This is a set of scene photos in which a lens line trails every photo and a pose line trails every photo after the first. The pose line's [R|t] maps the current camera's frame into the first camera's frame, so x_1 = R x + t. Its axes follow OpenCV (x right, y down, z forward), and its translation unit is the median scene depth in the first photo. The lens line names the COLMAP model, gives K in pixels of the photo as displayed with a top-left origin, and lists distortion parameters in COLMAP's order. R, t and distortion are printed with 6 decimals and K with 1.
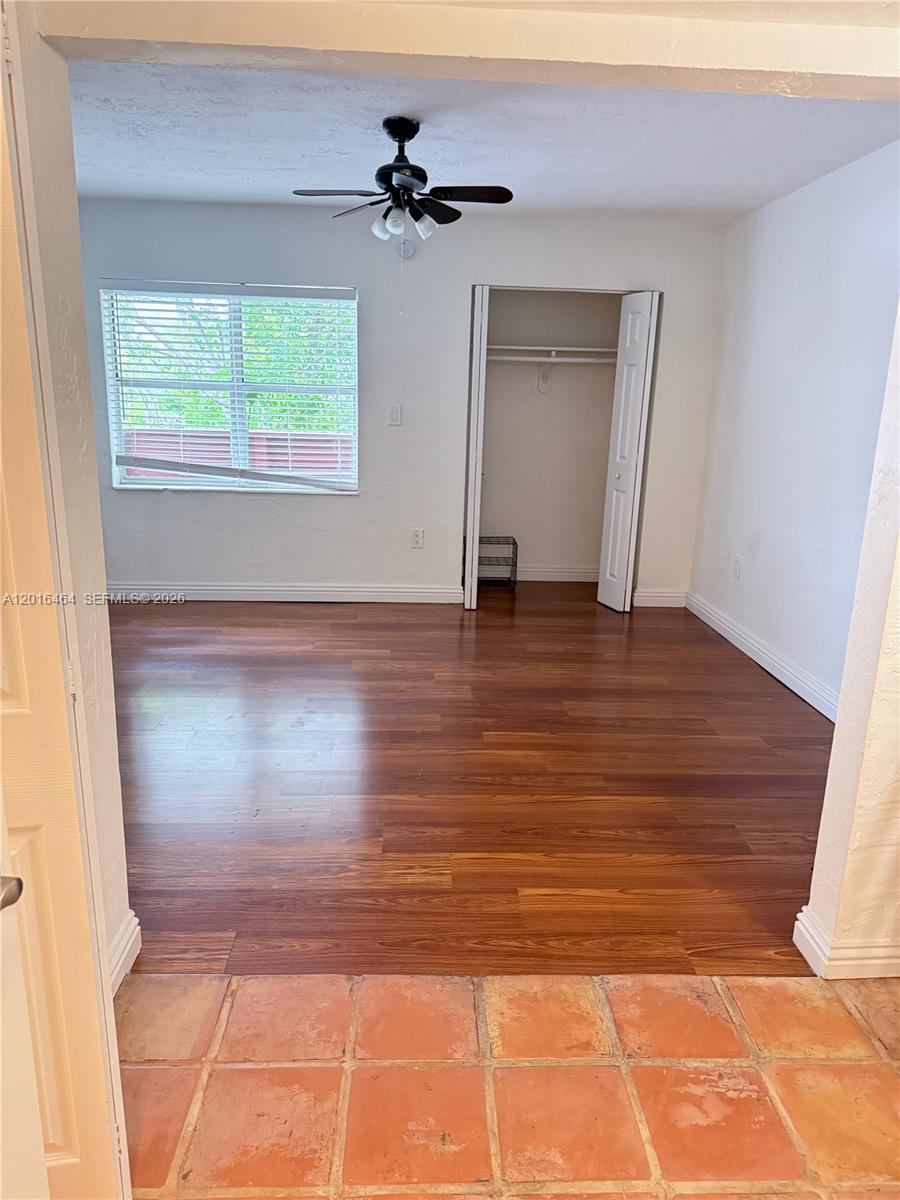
lens RADIAL K [[847.9, 0, 449.2], [0, 847.9, 609.9], [0, 0, 1]] dist [0.029944, -0.041354]
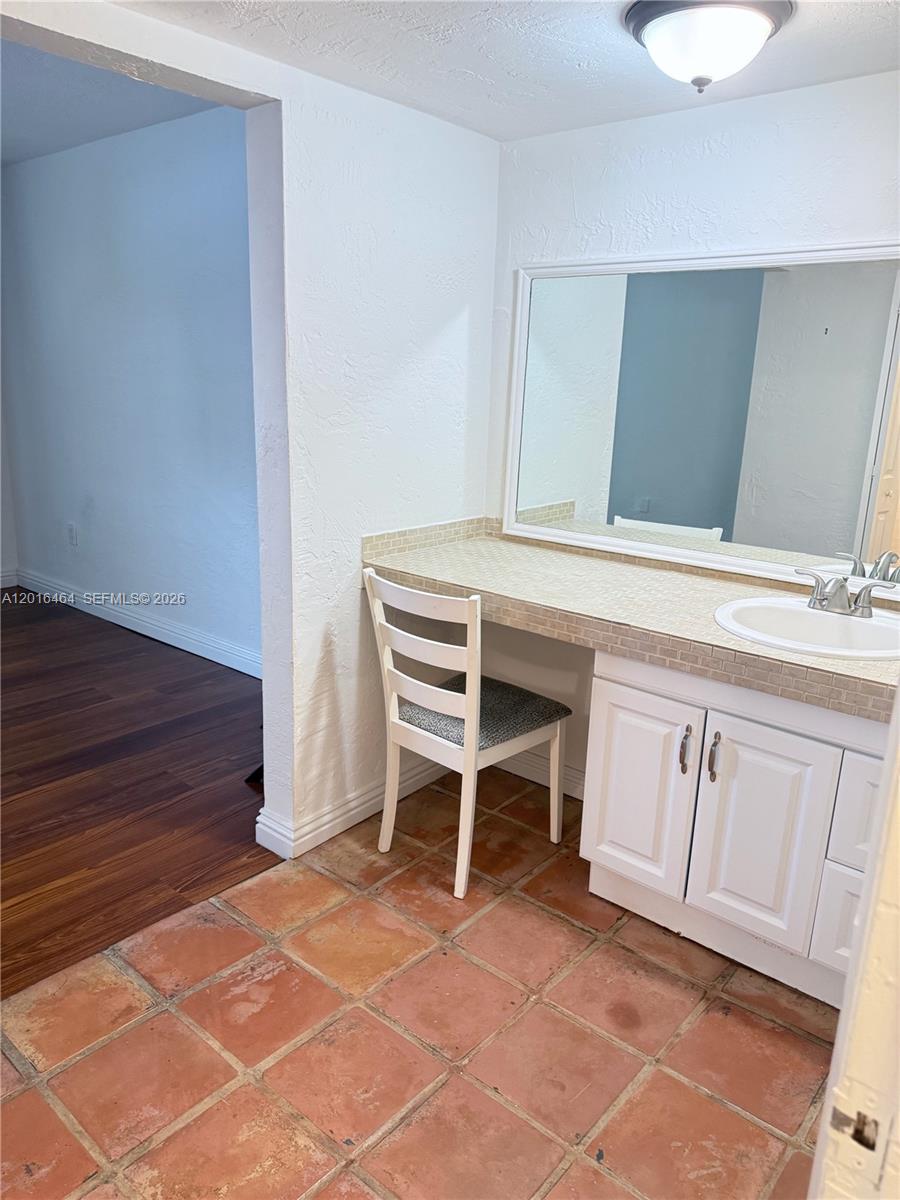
lens RADIAL K [[847.9, 0, 453.7], [0, 847.9, 606.6], [0, 0, 1]] dist [0.029944, -0.041354]
pose [[0.680652, -0.198270, 0.705267, -0.180272], [0.171812, 0.979034, 0.109418, -0.001208], [-0.712175, 0.046698, 0.700447, -0.003905]]
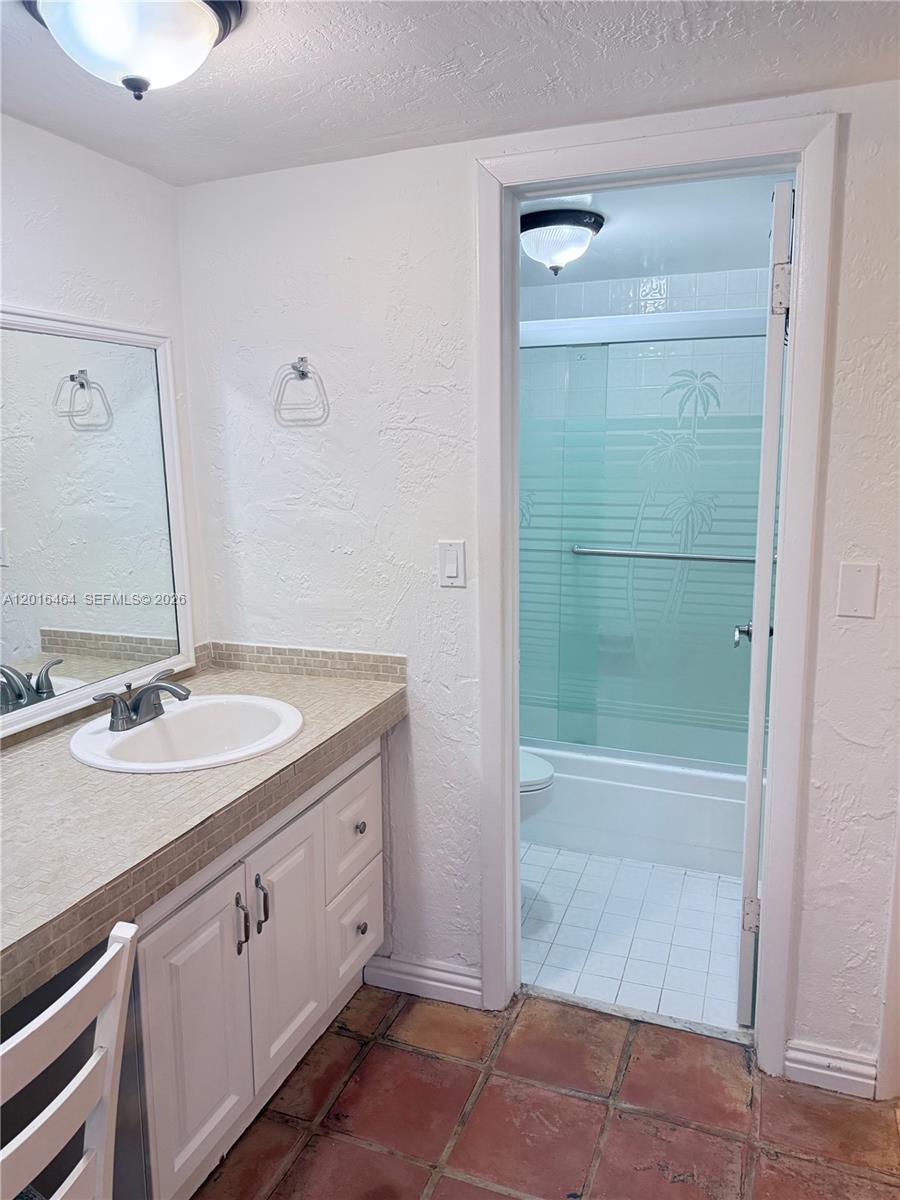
lens RADIAL K [[847.9, 0, 448.2], [0, 847.9, 596.0], [0, 0, 1]] dist [0.029944, -0.041354]
pose [[-0.916220, -0.082184, 0.392157, 0.194269], [0.089486, 0.912046, 0.400207, -0.265711], [-0.390555, 0.401770, -0.828280, 0.956994]]
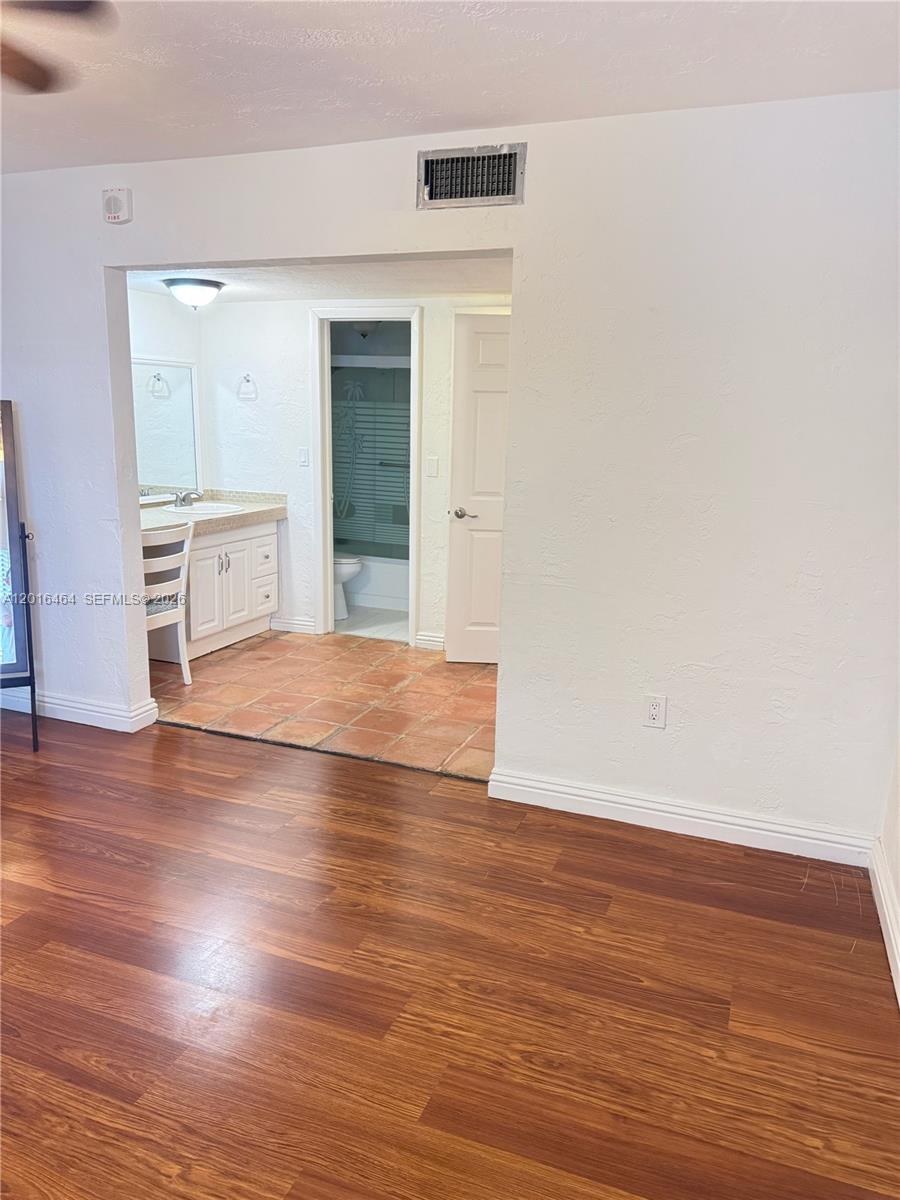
lens RADIAL K [[847.9, 0, 455.3], [0, 847.9, 624.1], [0, 0, 1]] dist [0.029944, -0.041354]
pose [[-0.921551, -0.139983, 0.362146, -0.884342], [0.047246, 0.885380, 0.462460, -0.639230], [-0.385373, 0.443291, -0.809309, 2.303216]]
